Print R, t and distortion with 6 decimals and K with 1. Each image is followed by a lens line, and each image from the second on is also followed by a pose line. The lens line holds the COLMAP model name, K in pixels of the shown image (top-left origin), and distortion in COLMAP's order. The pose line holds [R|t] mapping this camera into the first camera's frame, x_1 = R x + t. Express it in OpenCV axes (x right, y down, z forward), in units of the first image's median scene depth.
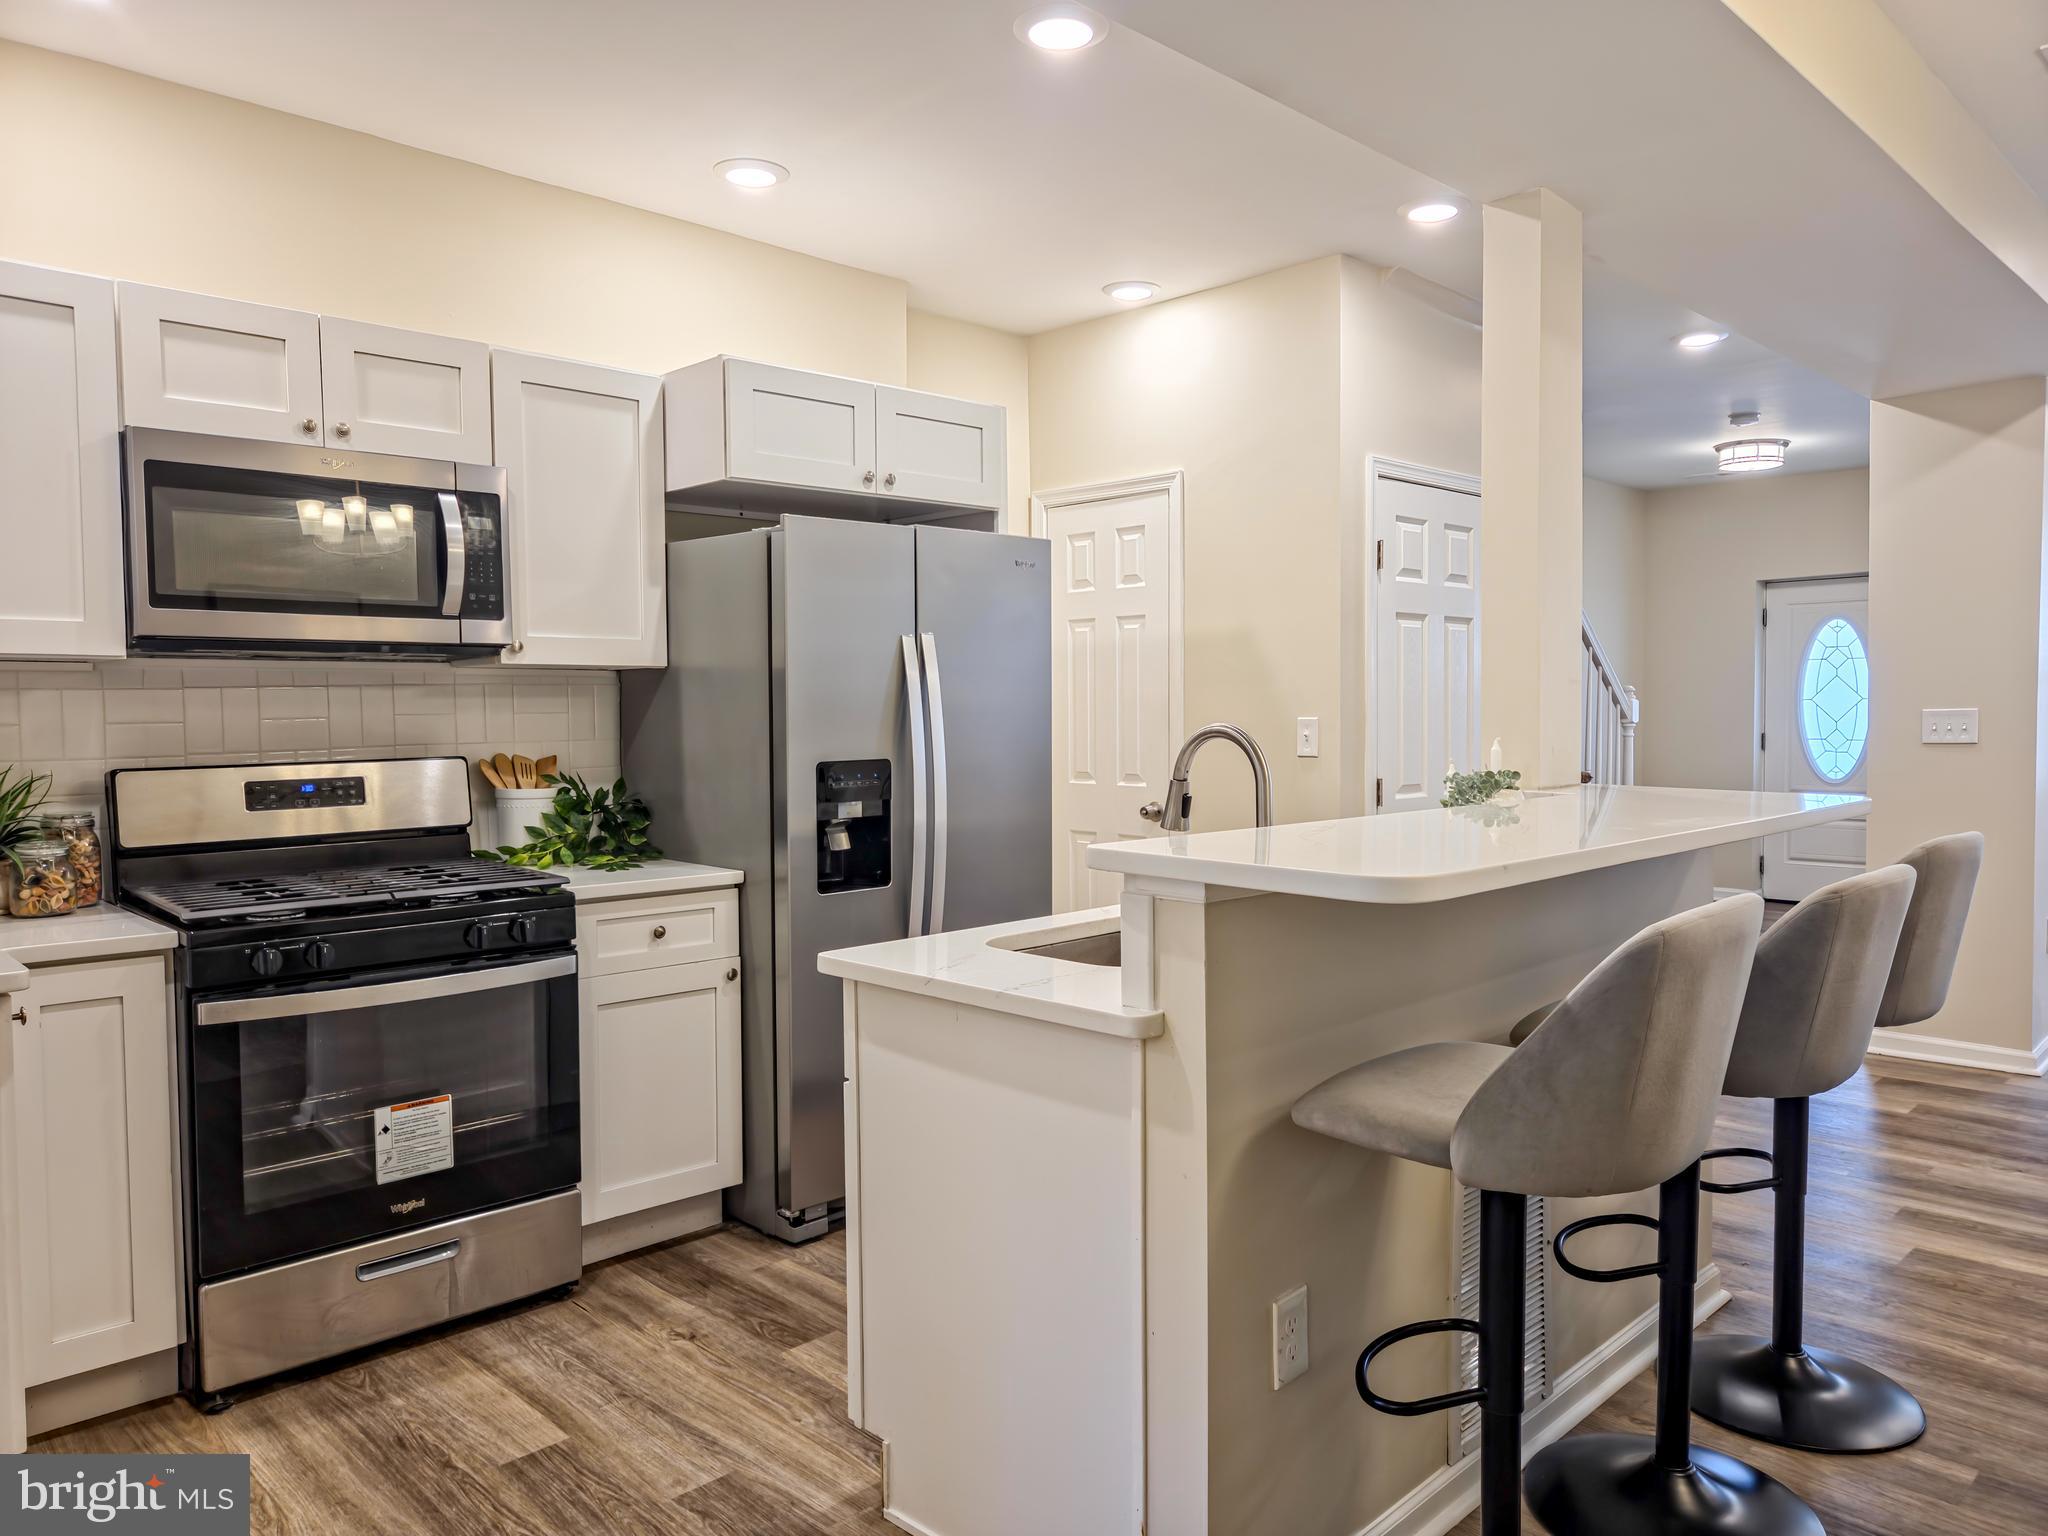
lens RADIAL K [[1395.3, 0, 1024.0], [0, 1395.3, 768.0], [0, 0, 1]] dist [-0.001522, 0.002788]
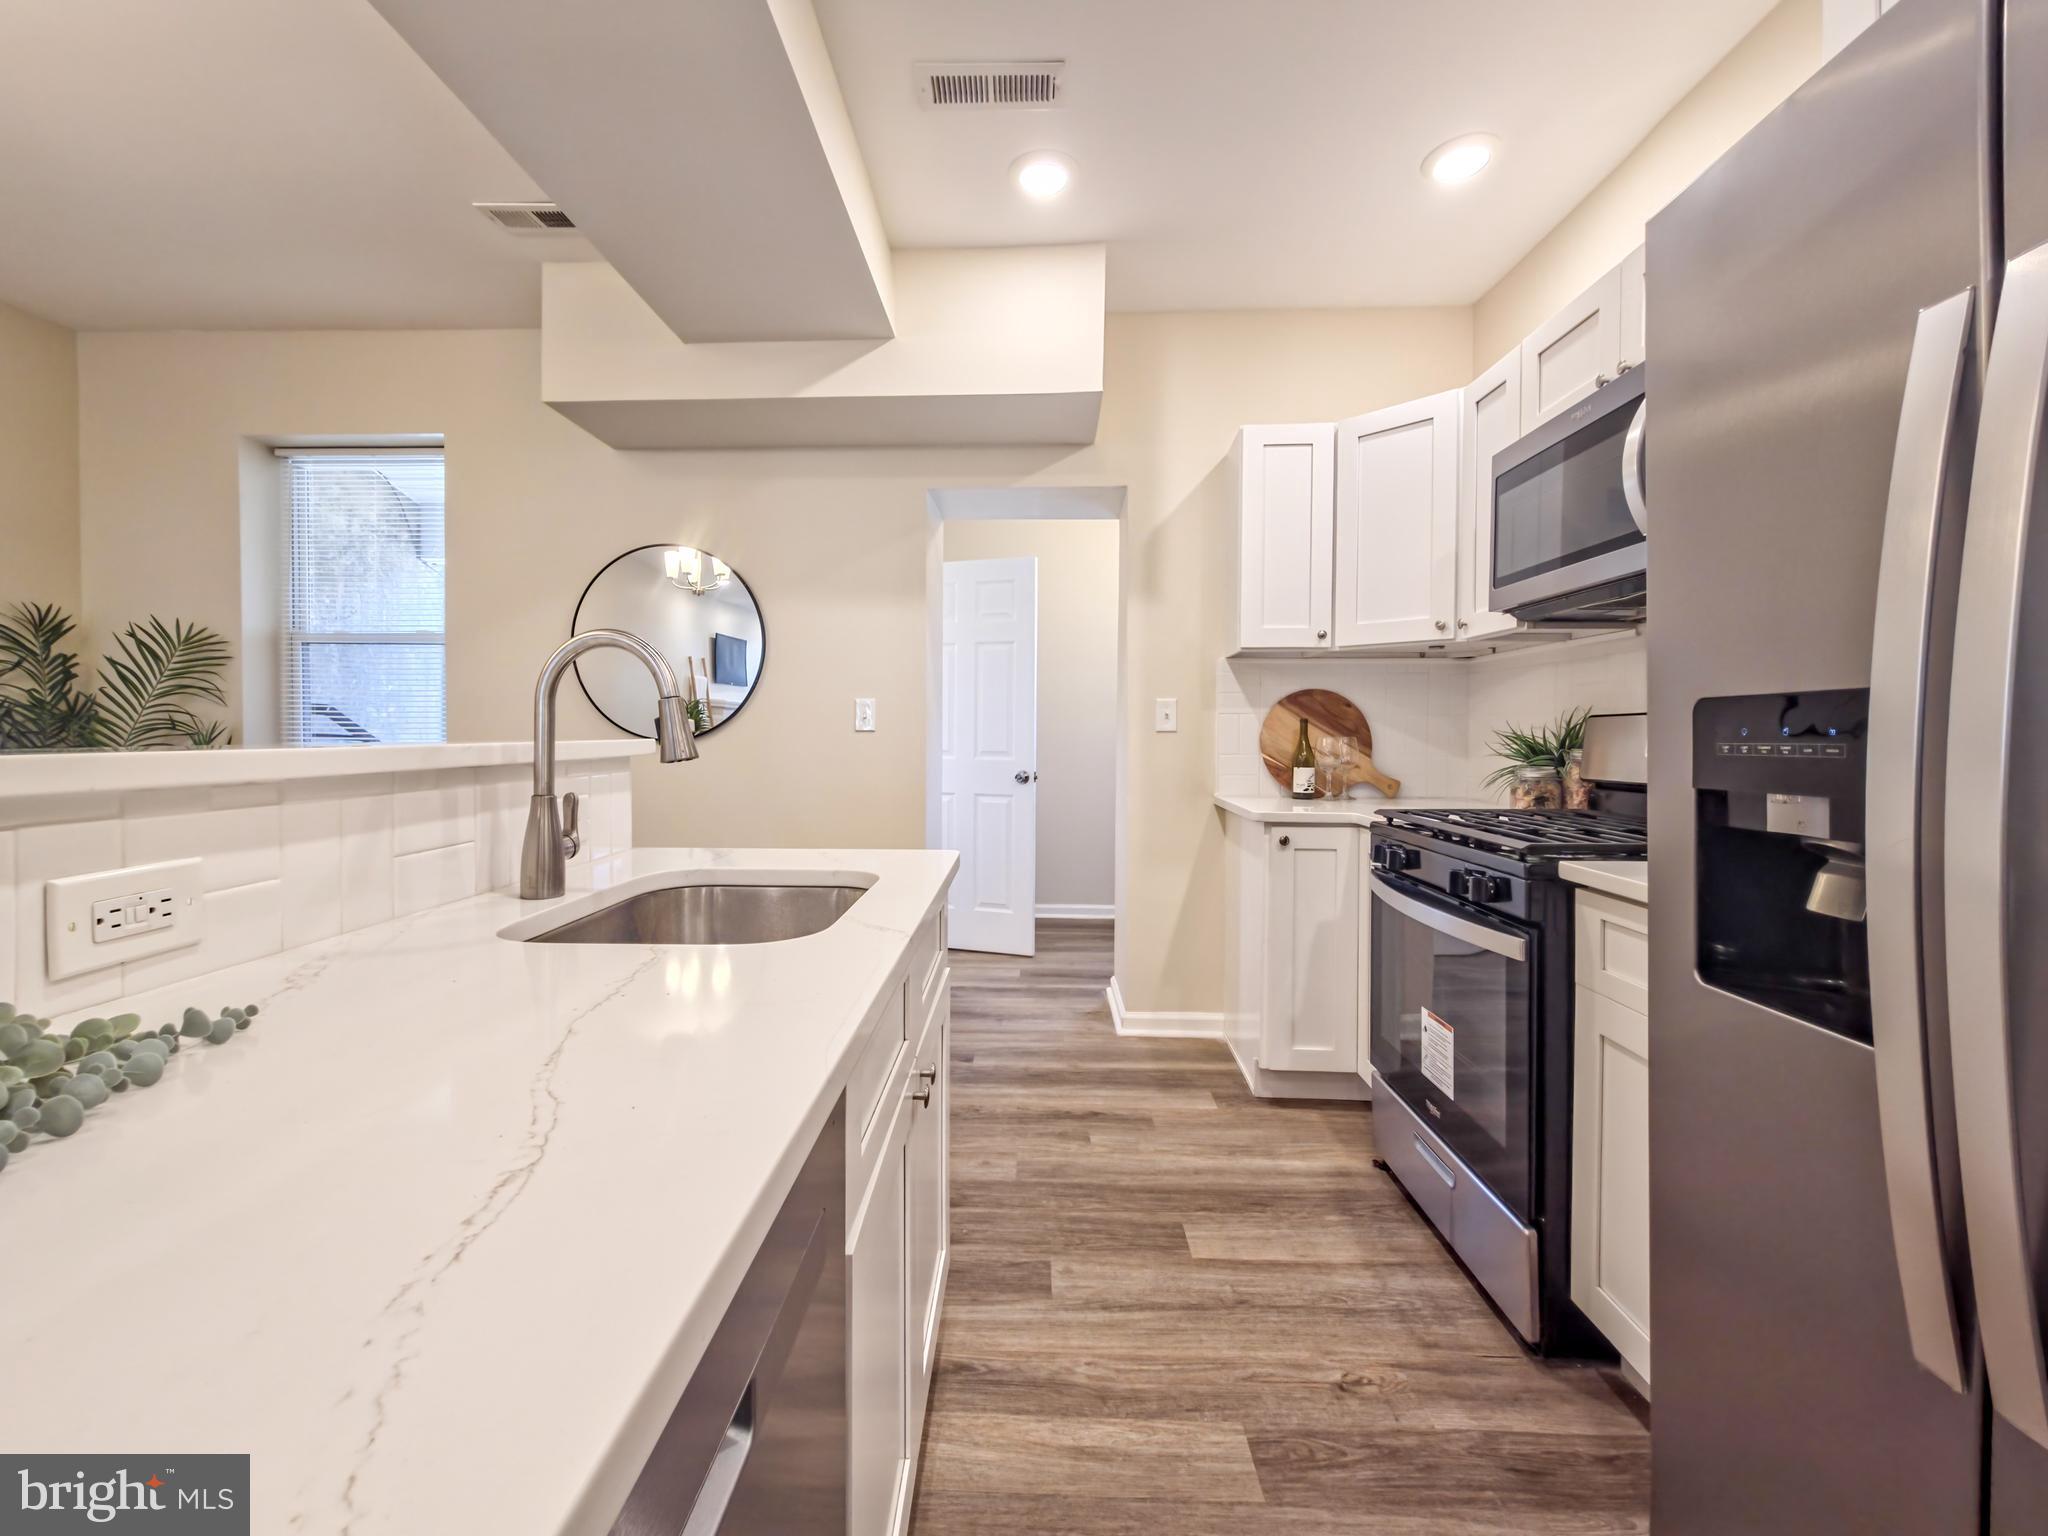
lens RADIAL K [[861.4, 0, 1013.2], [0, 861.4, 750.7], [0, 0, 1]] dist [-0.002014, 0.000163]
pose [[-0.723678, 0.016581, -0.689939, 0.234855], [-0.029594, 0.998046, 0.055026, 0.005956], [0.689503, 0.060240, -0.721773, 1.131835]]
